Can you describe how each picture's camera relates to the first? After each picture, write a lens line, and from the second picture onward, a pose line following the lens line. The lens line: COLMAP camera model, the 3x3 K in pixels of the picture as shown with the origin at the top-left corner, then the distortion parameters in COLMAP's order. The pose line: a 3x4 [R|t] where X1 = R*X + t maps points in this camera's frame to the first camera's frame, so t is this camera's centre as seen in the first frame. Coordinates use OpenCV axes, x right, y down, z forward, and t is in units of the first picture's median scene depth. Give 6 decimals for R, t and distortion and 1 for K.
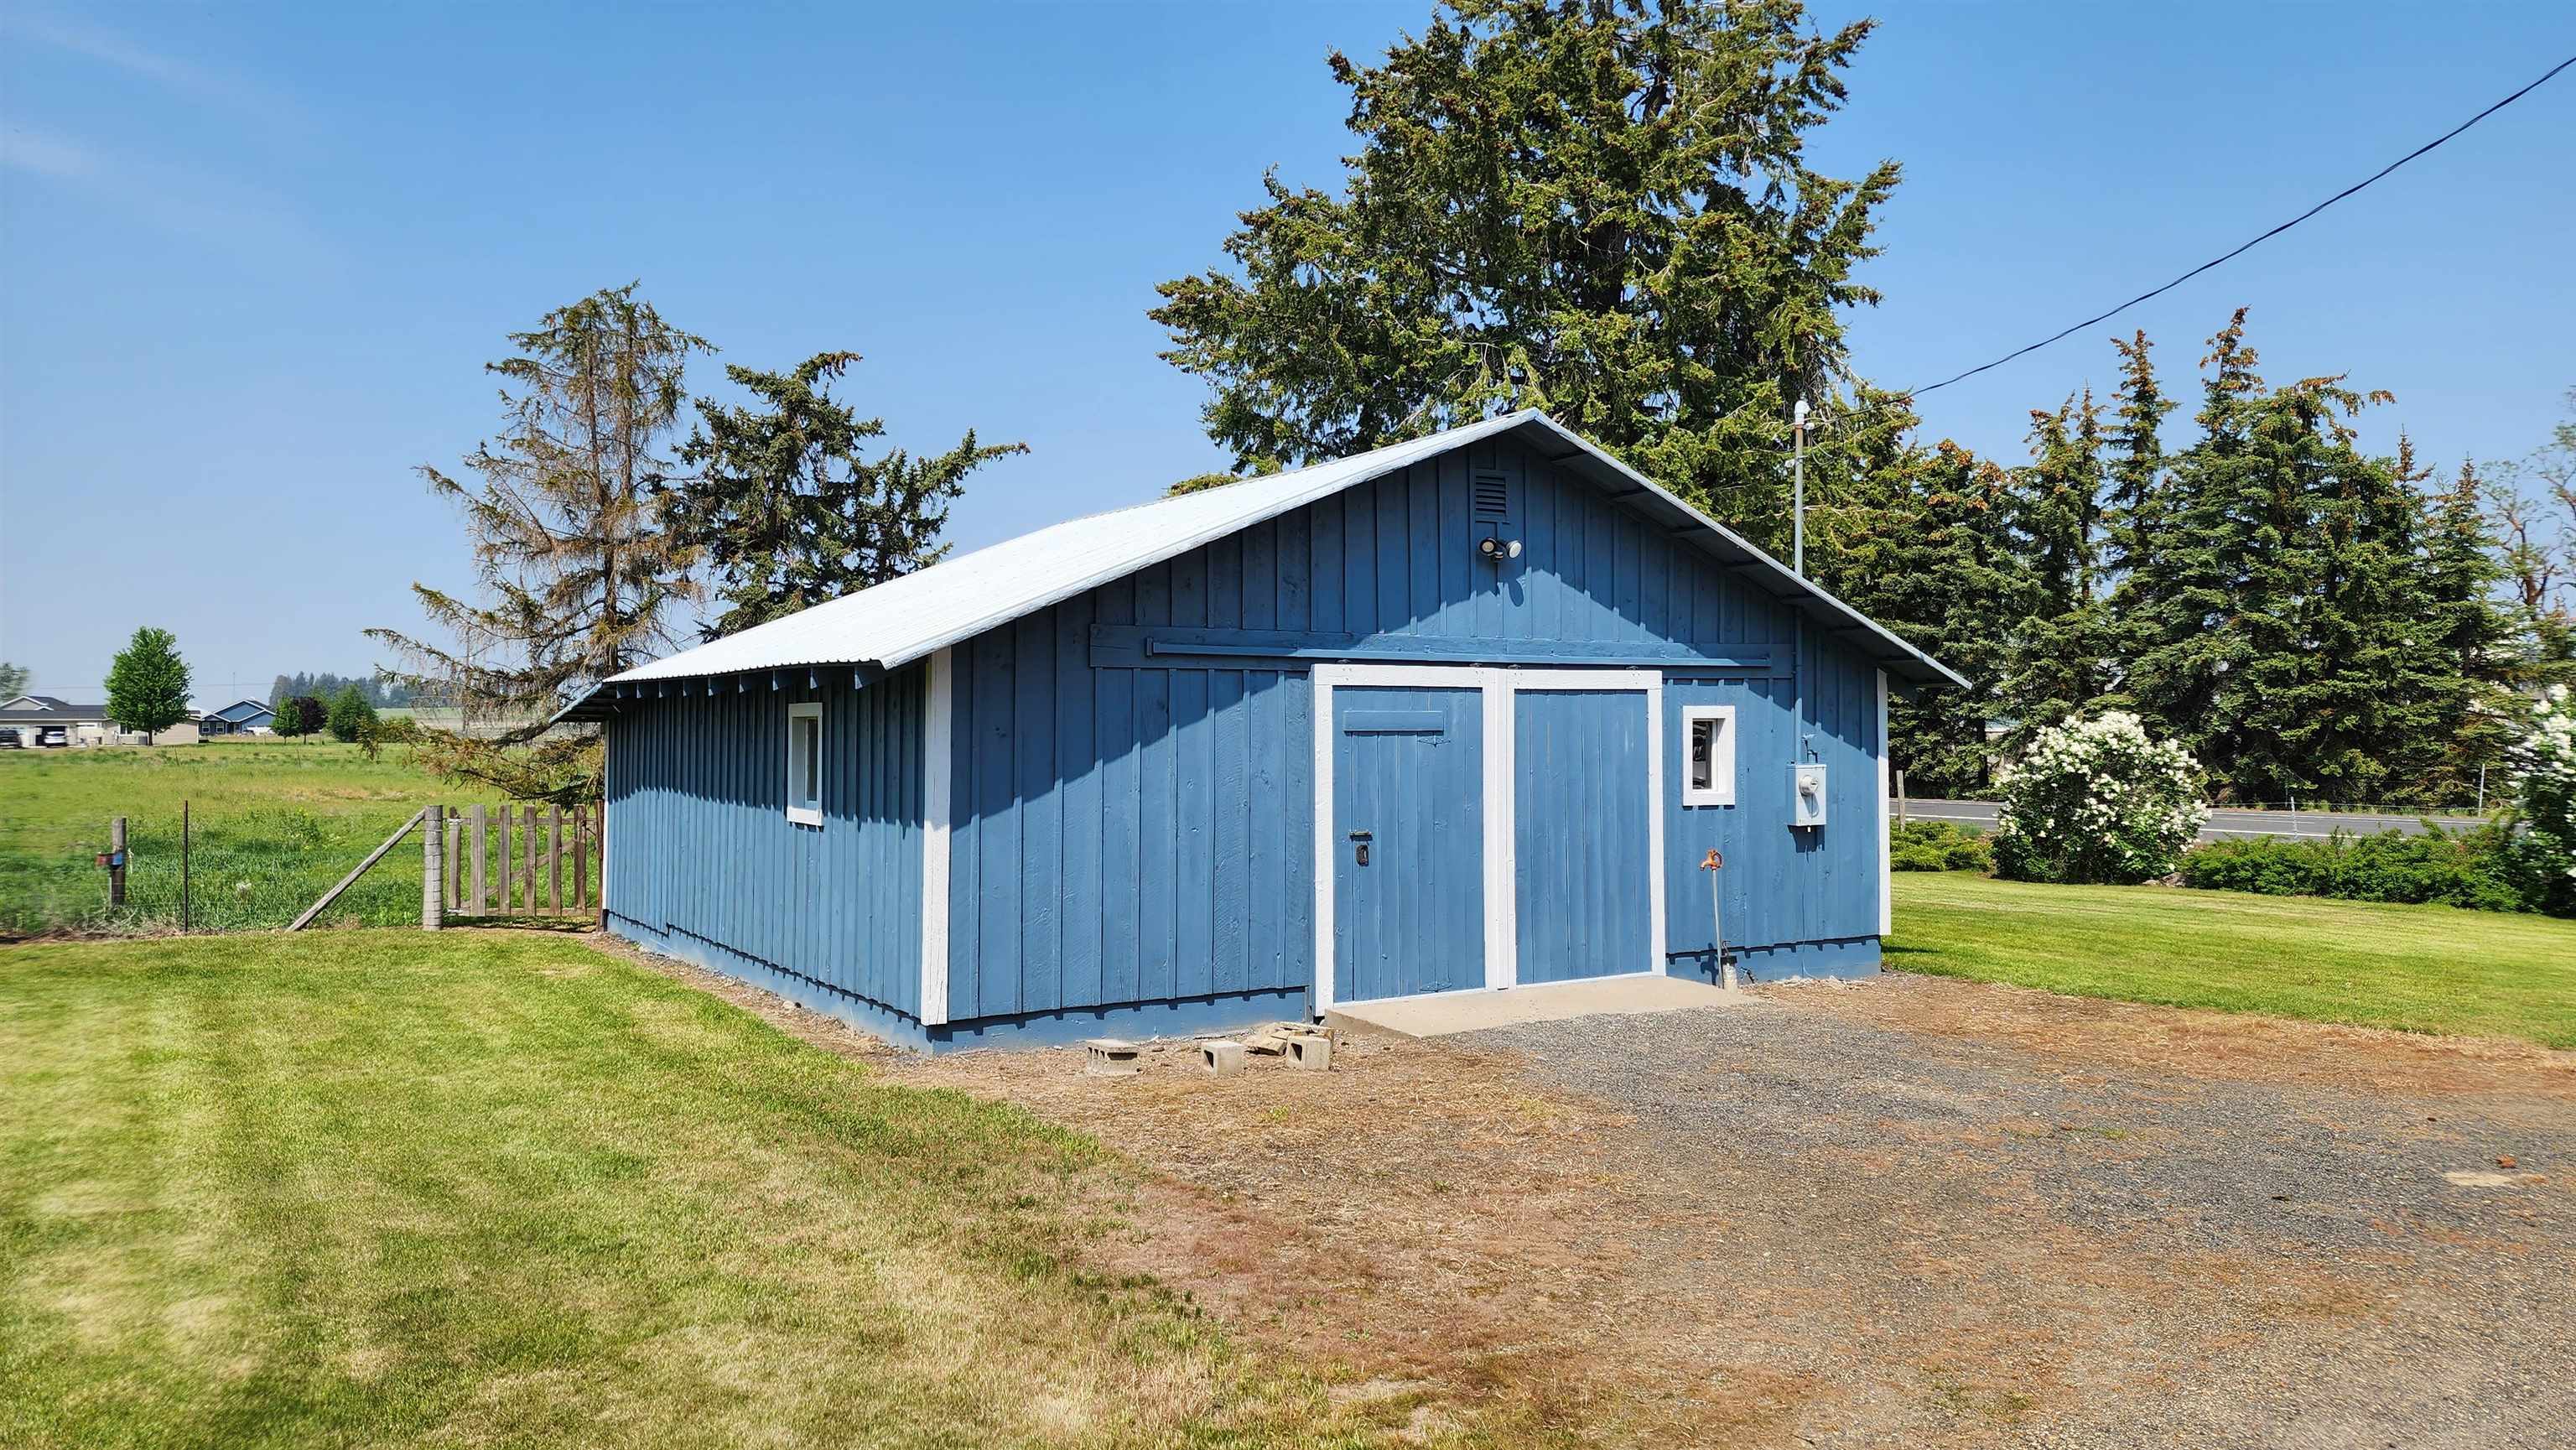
lens RADIAL K [[1743.4, 0, 1277.7], [0, 1743.4, 699.6], [0, 0, 1]] dist [0.093529, -0.079558]
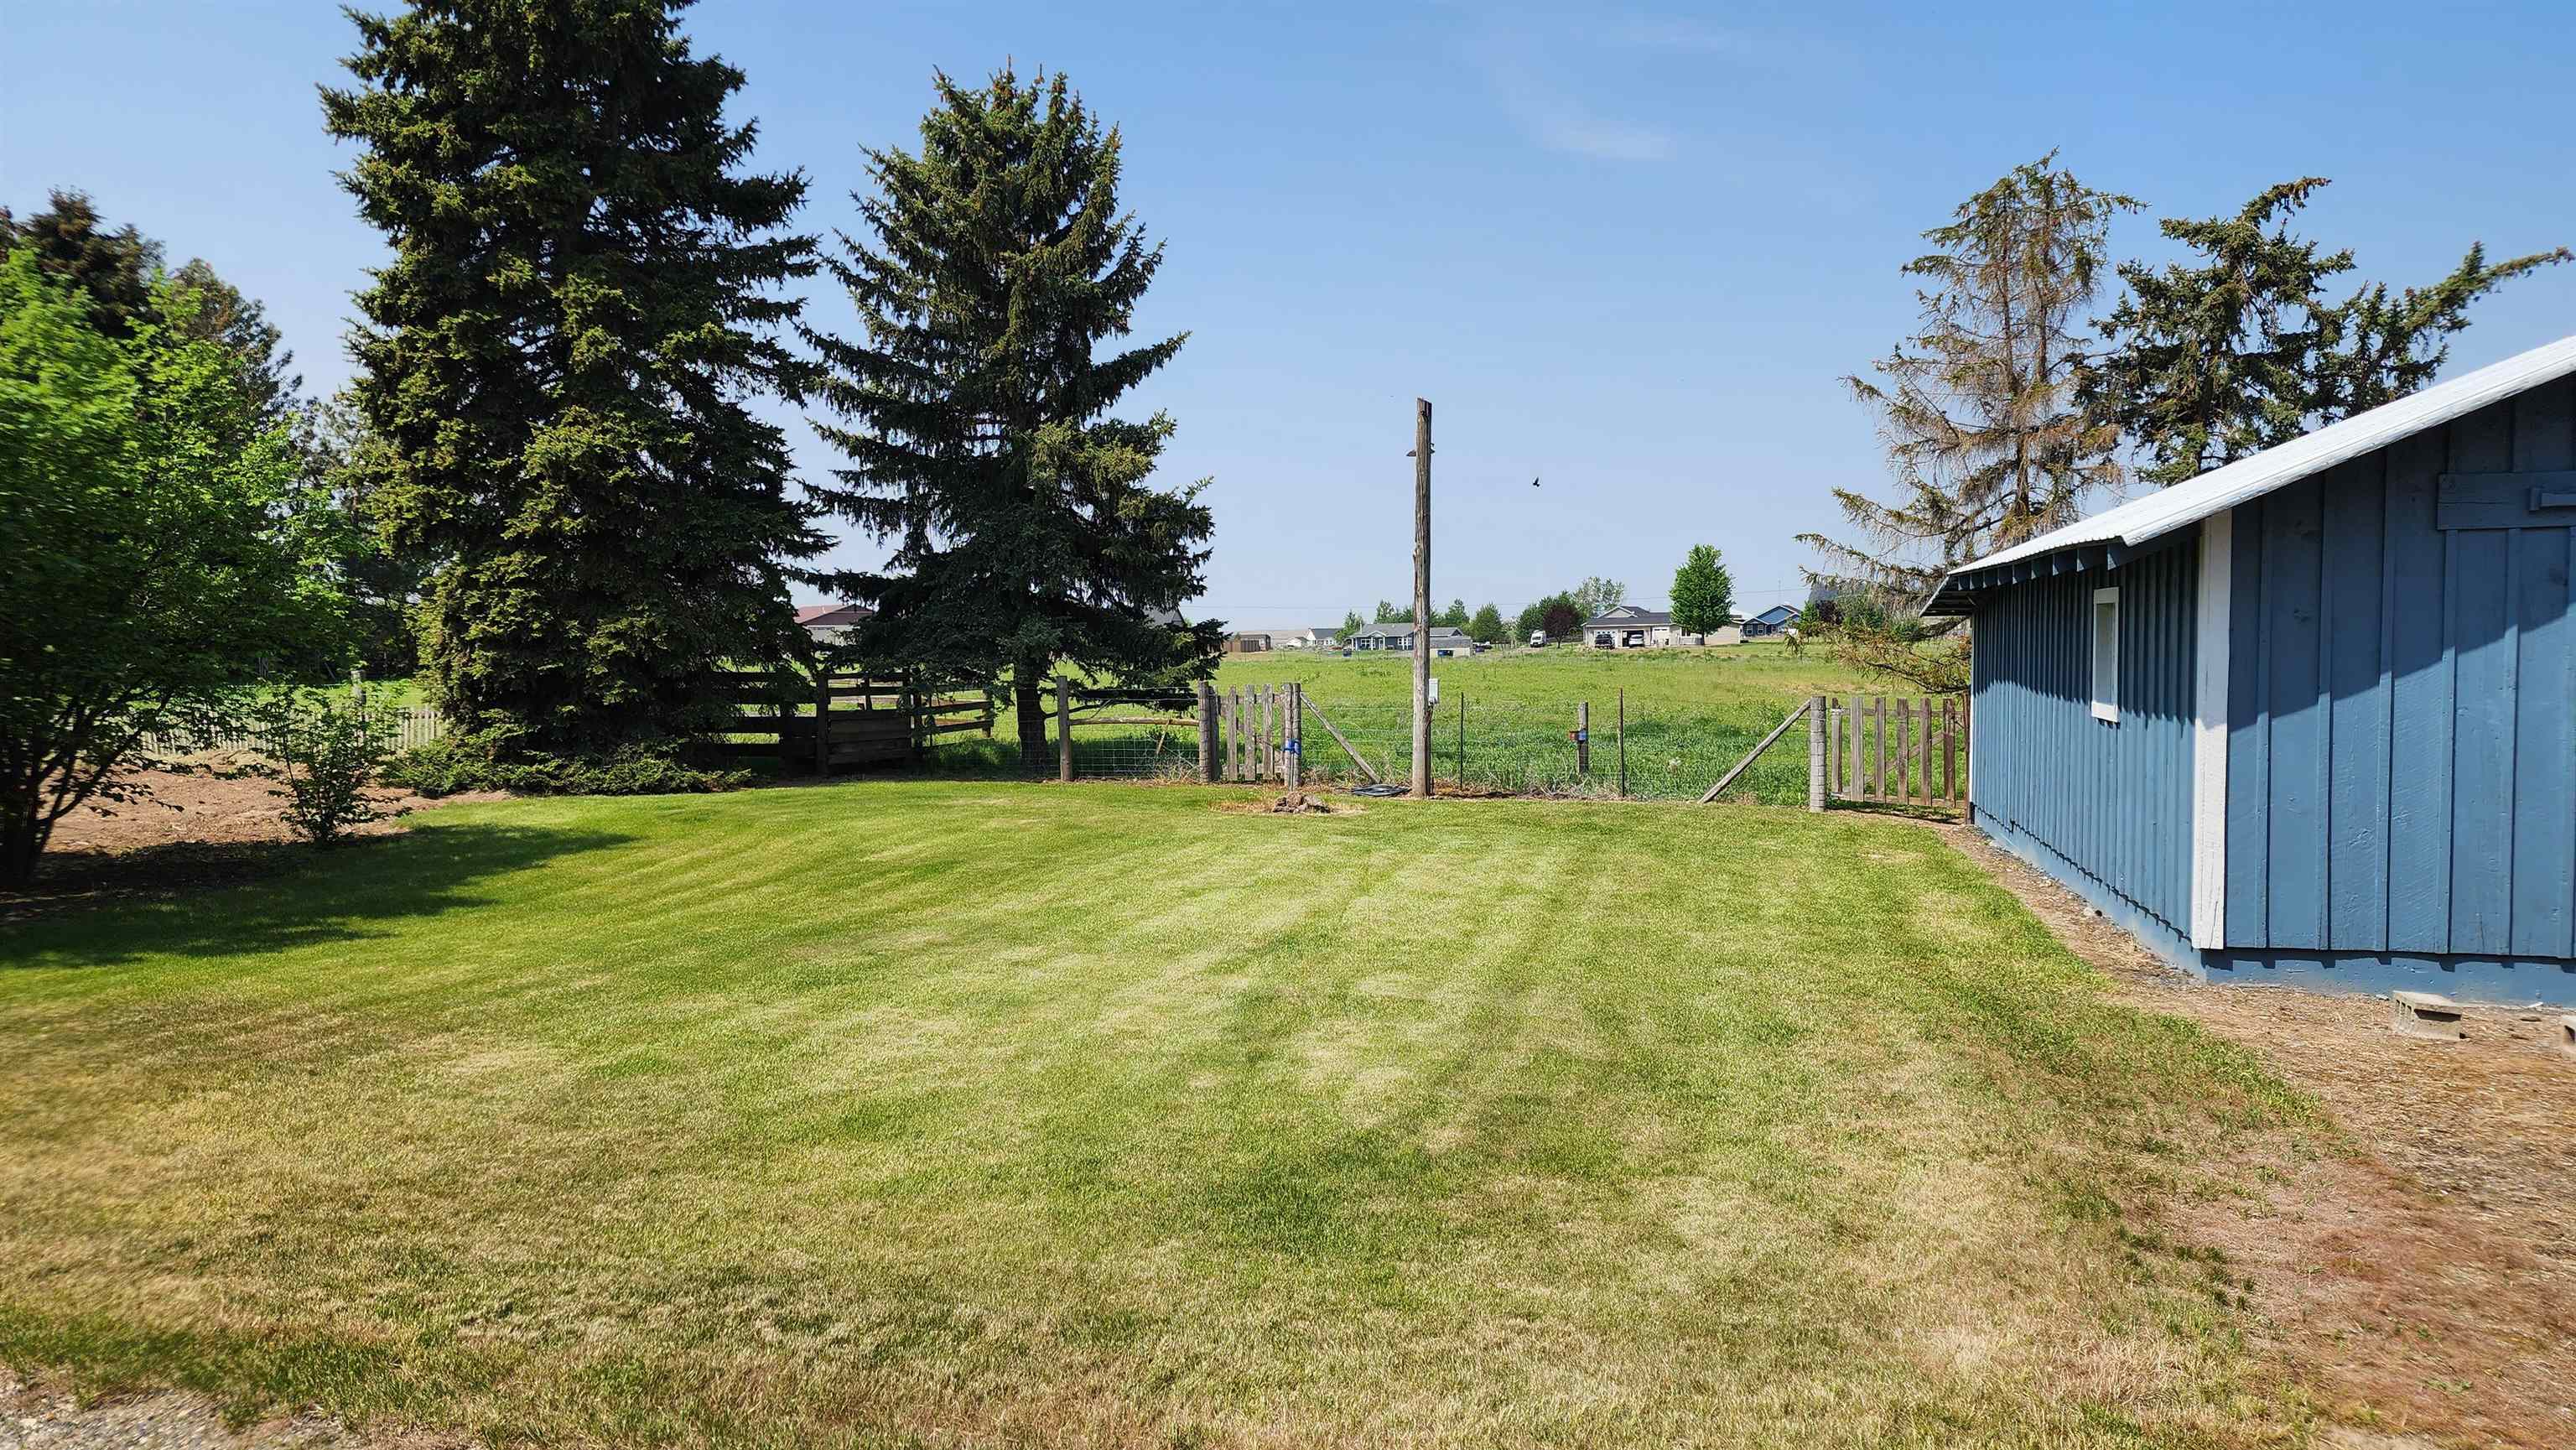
lens RADIAL K [[1742.3, 0, 1288.0], [0, 1742.3, 725.0], [0, 0, 1]] dist [0.106143, -0.086843]
pose [[0.694835, 0.027471, -0.718644, 0.066040], [0.024035, 0.997825, 0.061382, 0.004133], [0.718767, -0.059923, 0.692664, 0.031546]]
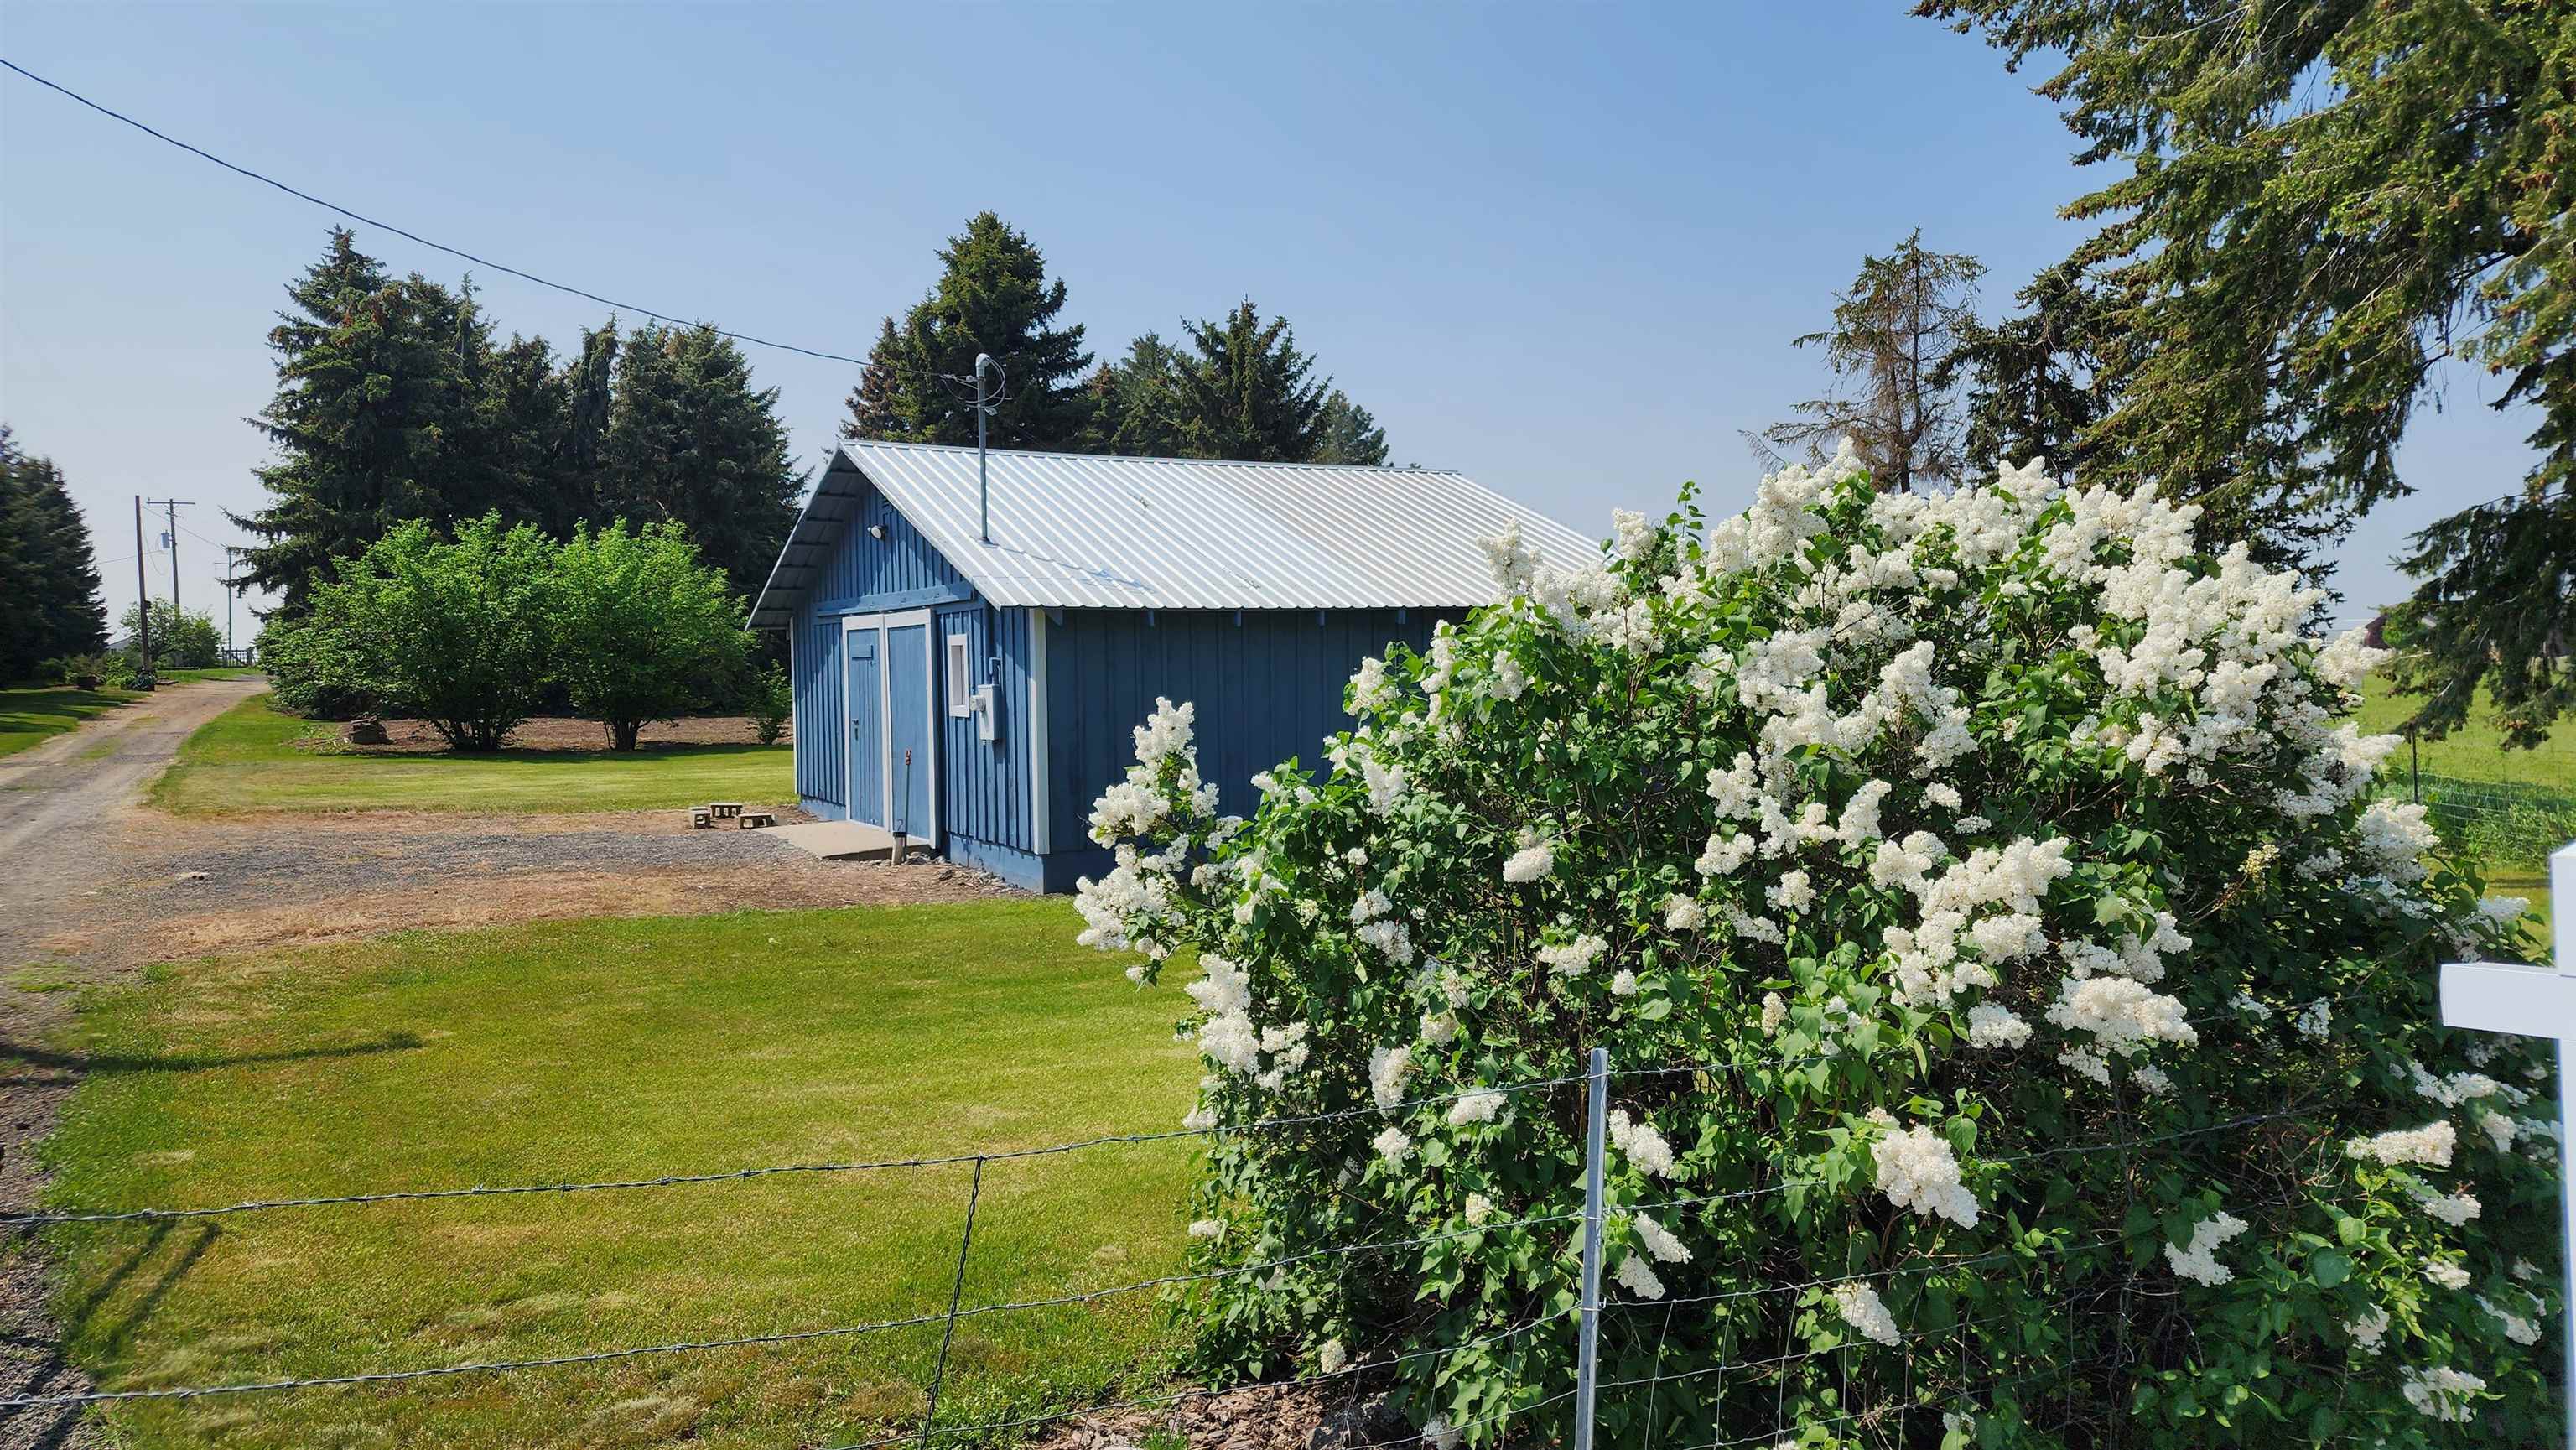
lens RADIAL K [[1736.8, 0, 1303.7], [0, 1736.8, 716.1], [0, 0, 1]] dist [0.077164, -0.000885]
pose [[-0.028665, 0.036553, -0.998921, 1.042117], [0.031515, 0.998867, 0.035647, 0.017627], [0.999092, -0.030459, -0.029784, 0.911061]]
